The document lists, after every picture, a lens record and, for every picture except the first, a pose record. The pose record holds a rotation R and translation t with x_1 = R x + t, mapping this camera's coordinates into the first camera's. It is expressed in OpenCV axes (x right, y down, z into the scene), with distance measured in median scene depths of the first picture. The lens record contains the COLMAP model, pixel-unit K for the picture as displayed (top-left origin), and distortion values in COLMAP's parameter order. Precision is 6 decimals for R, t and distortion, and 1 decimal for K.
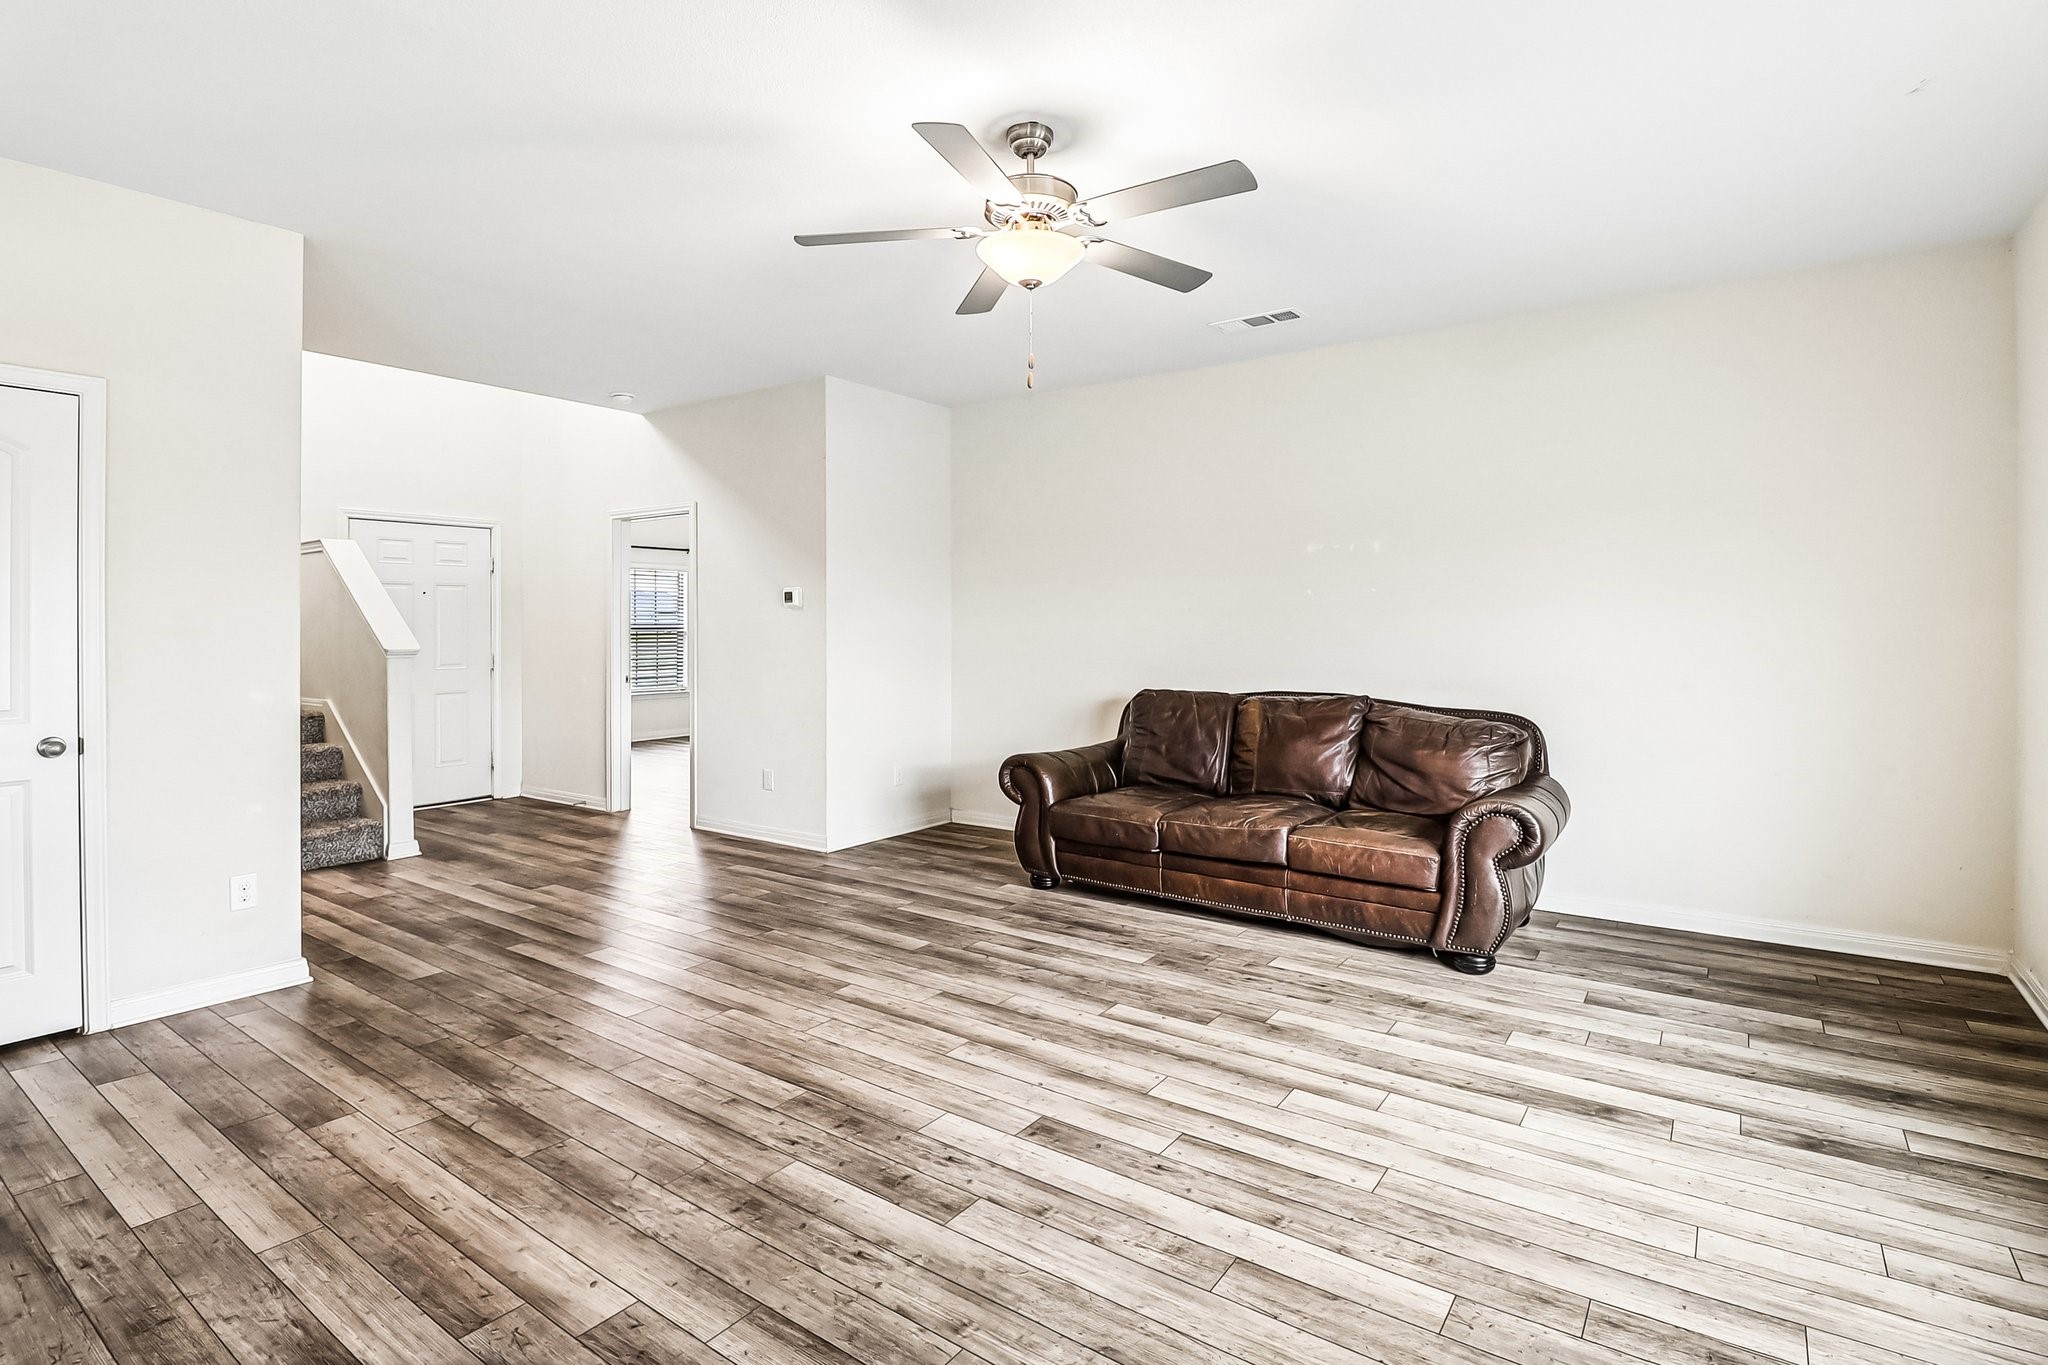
lens RADIAL K [[957.2, 0, 1001.9], [0, 957.2, 611.4], [0, 0, 1]] dist [-0.008963, -0.008372]
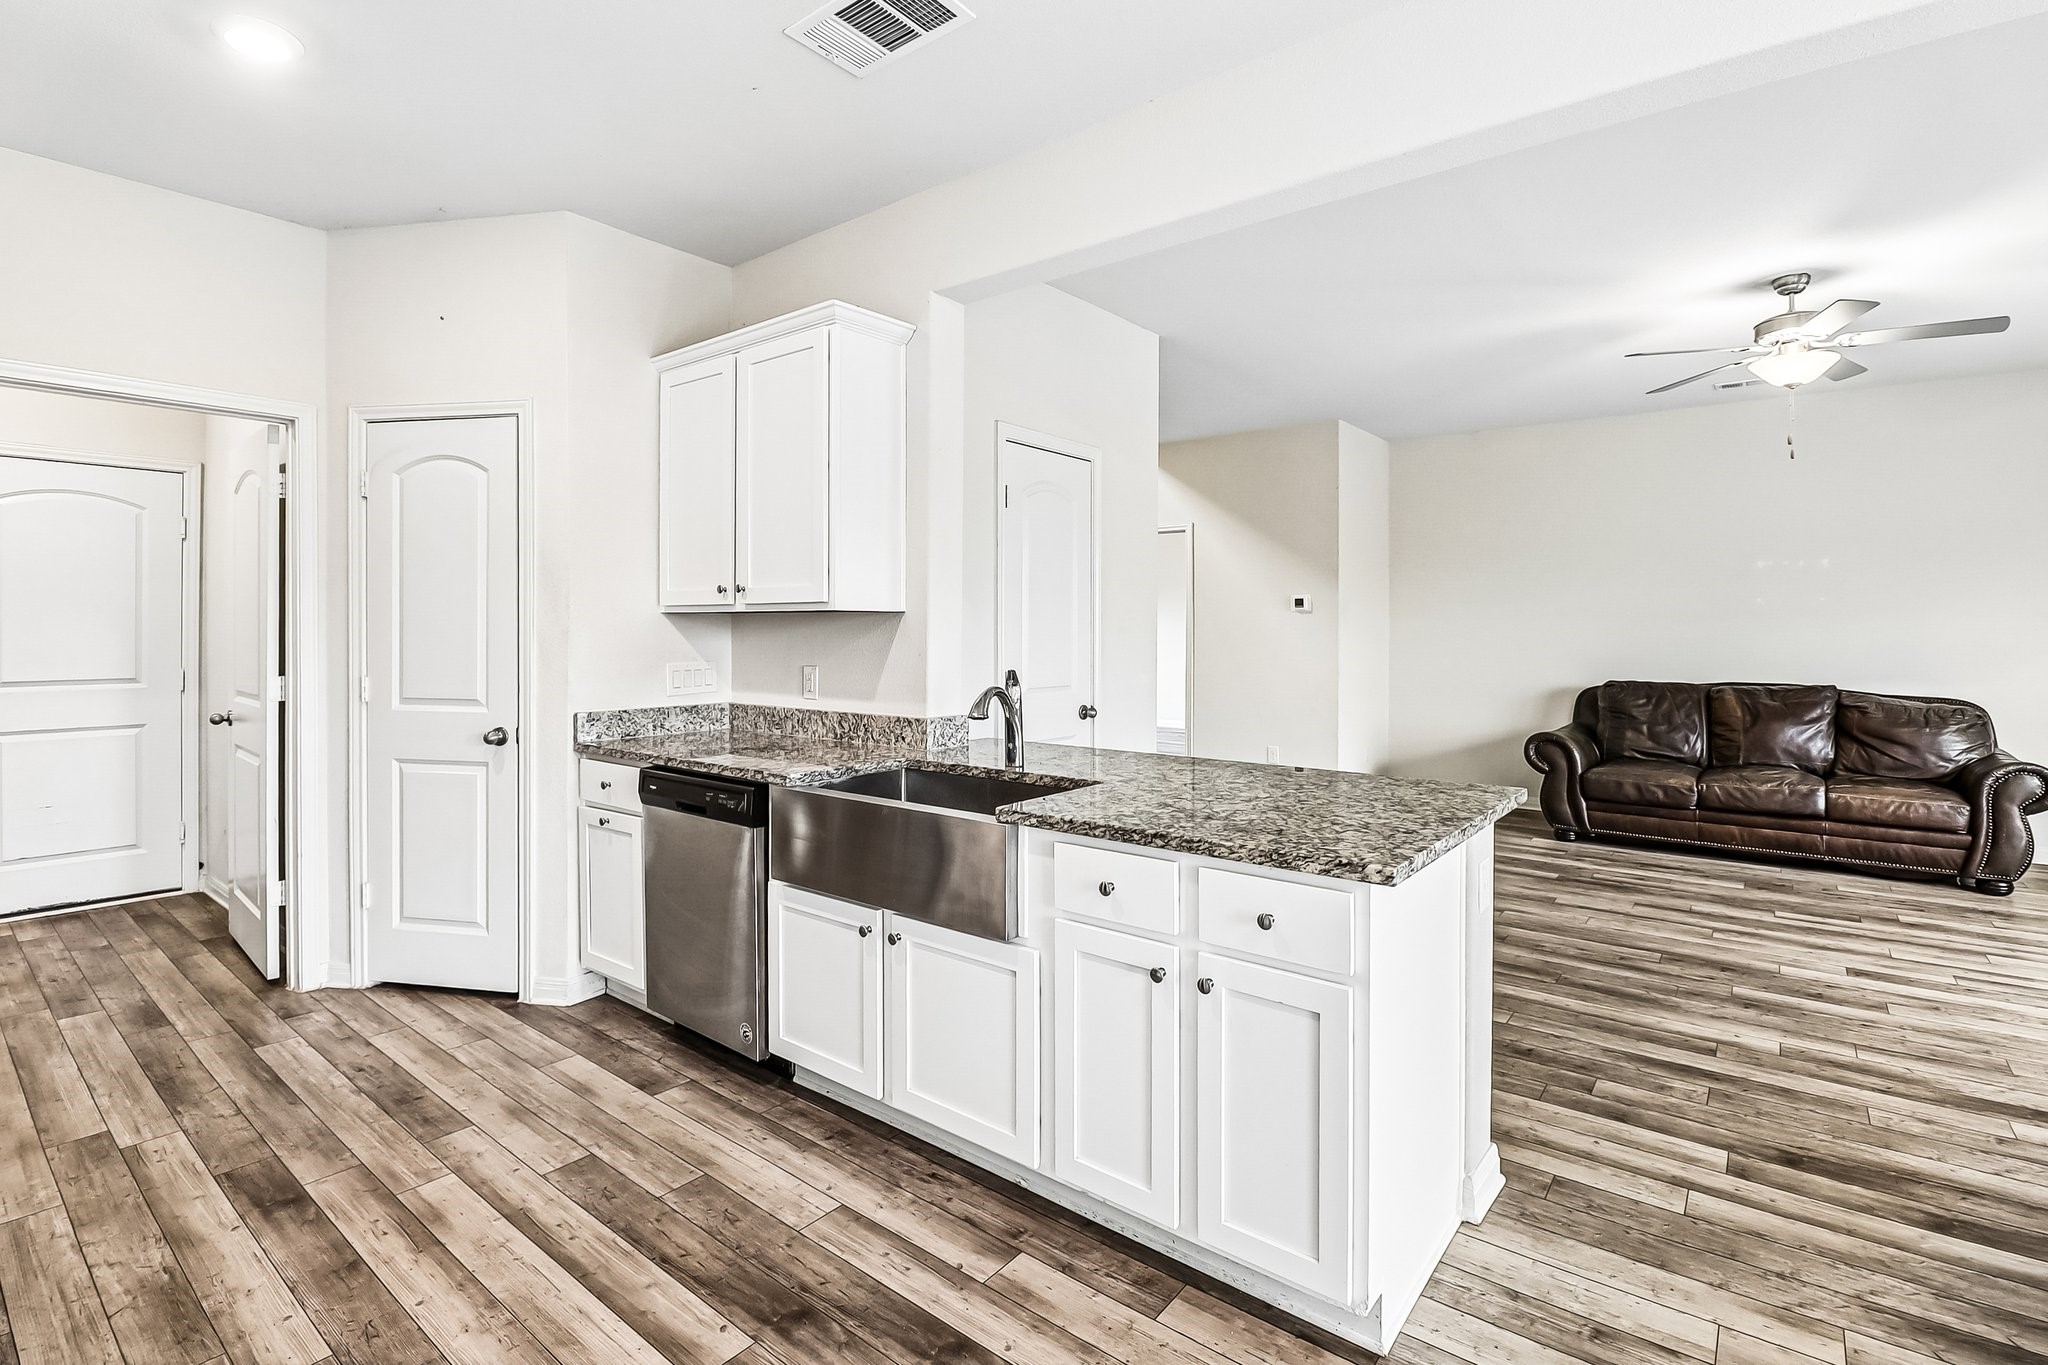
lens RADIAL K [[957.2, 0, 1025.7], [0, 957.2, 613.2], [0, 0, 1]] dist [-0.008963, -0.008372]
pose [[0.999645, 0.004585, -0.026230, -0.706630], [-0.004538, 0.999988, 0.001853, -0.003908], [0.026238, -0.001734, 0.999654, -0.282402]]
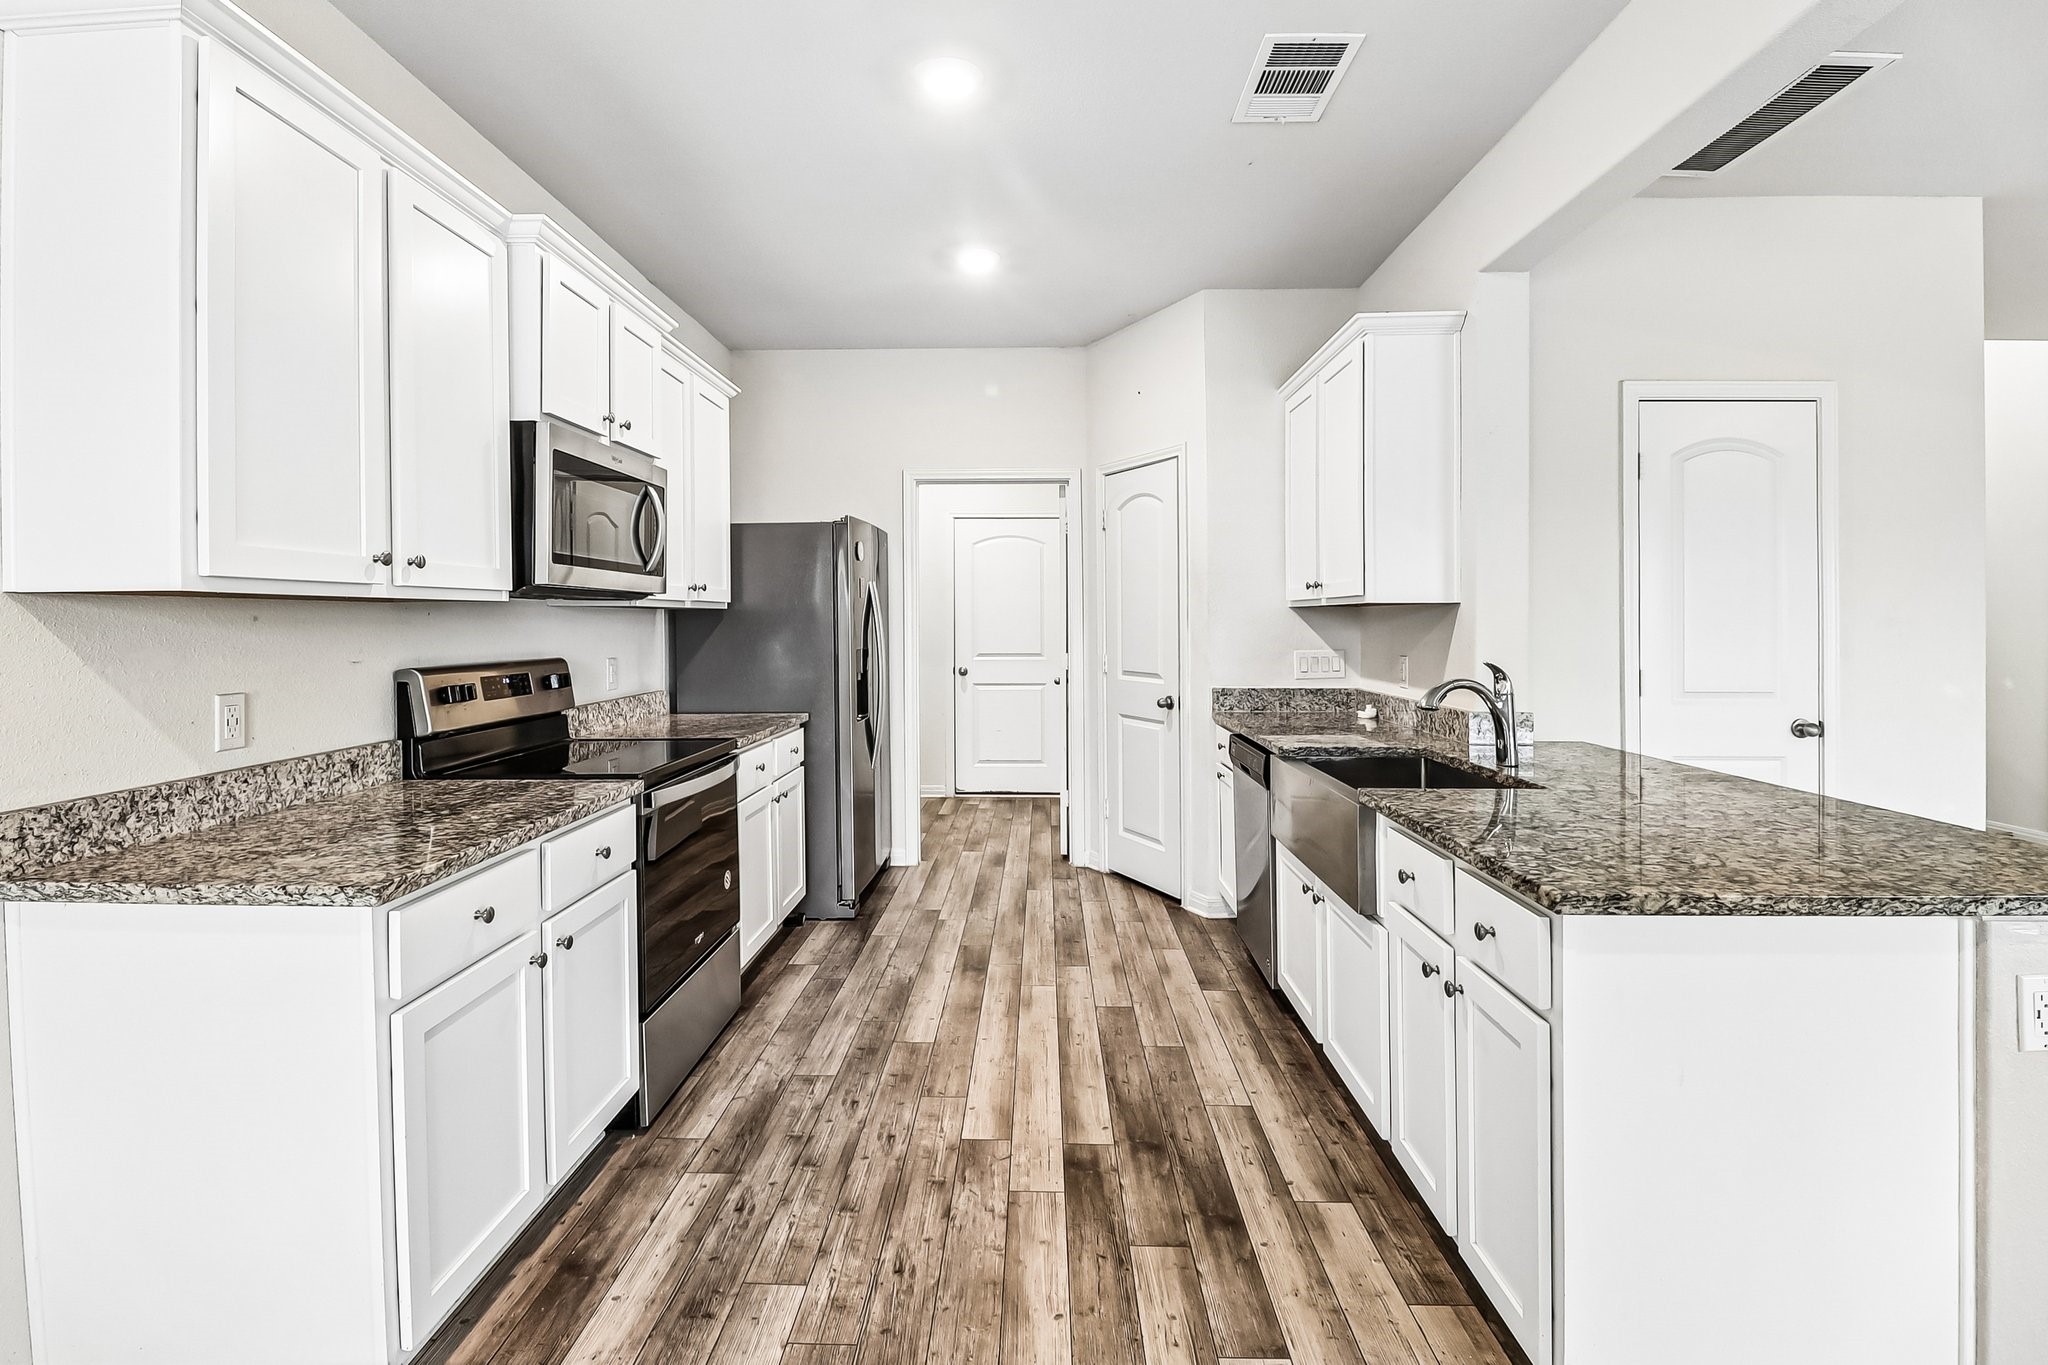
lens RADIAL K [[957.2, 0, 1015.0], [0, 957.2, 613.9], [0, 0, 1]] dist [-0.008963, -0.008372]
pose [[0.572526, -0.002165, -0.819884, -0.414756], [0.012751, 0.999899, 0.006263, -0.003973], [0.819788, -0.014040, 0.572496, -0.242489]]
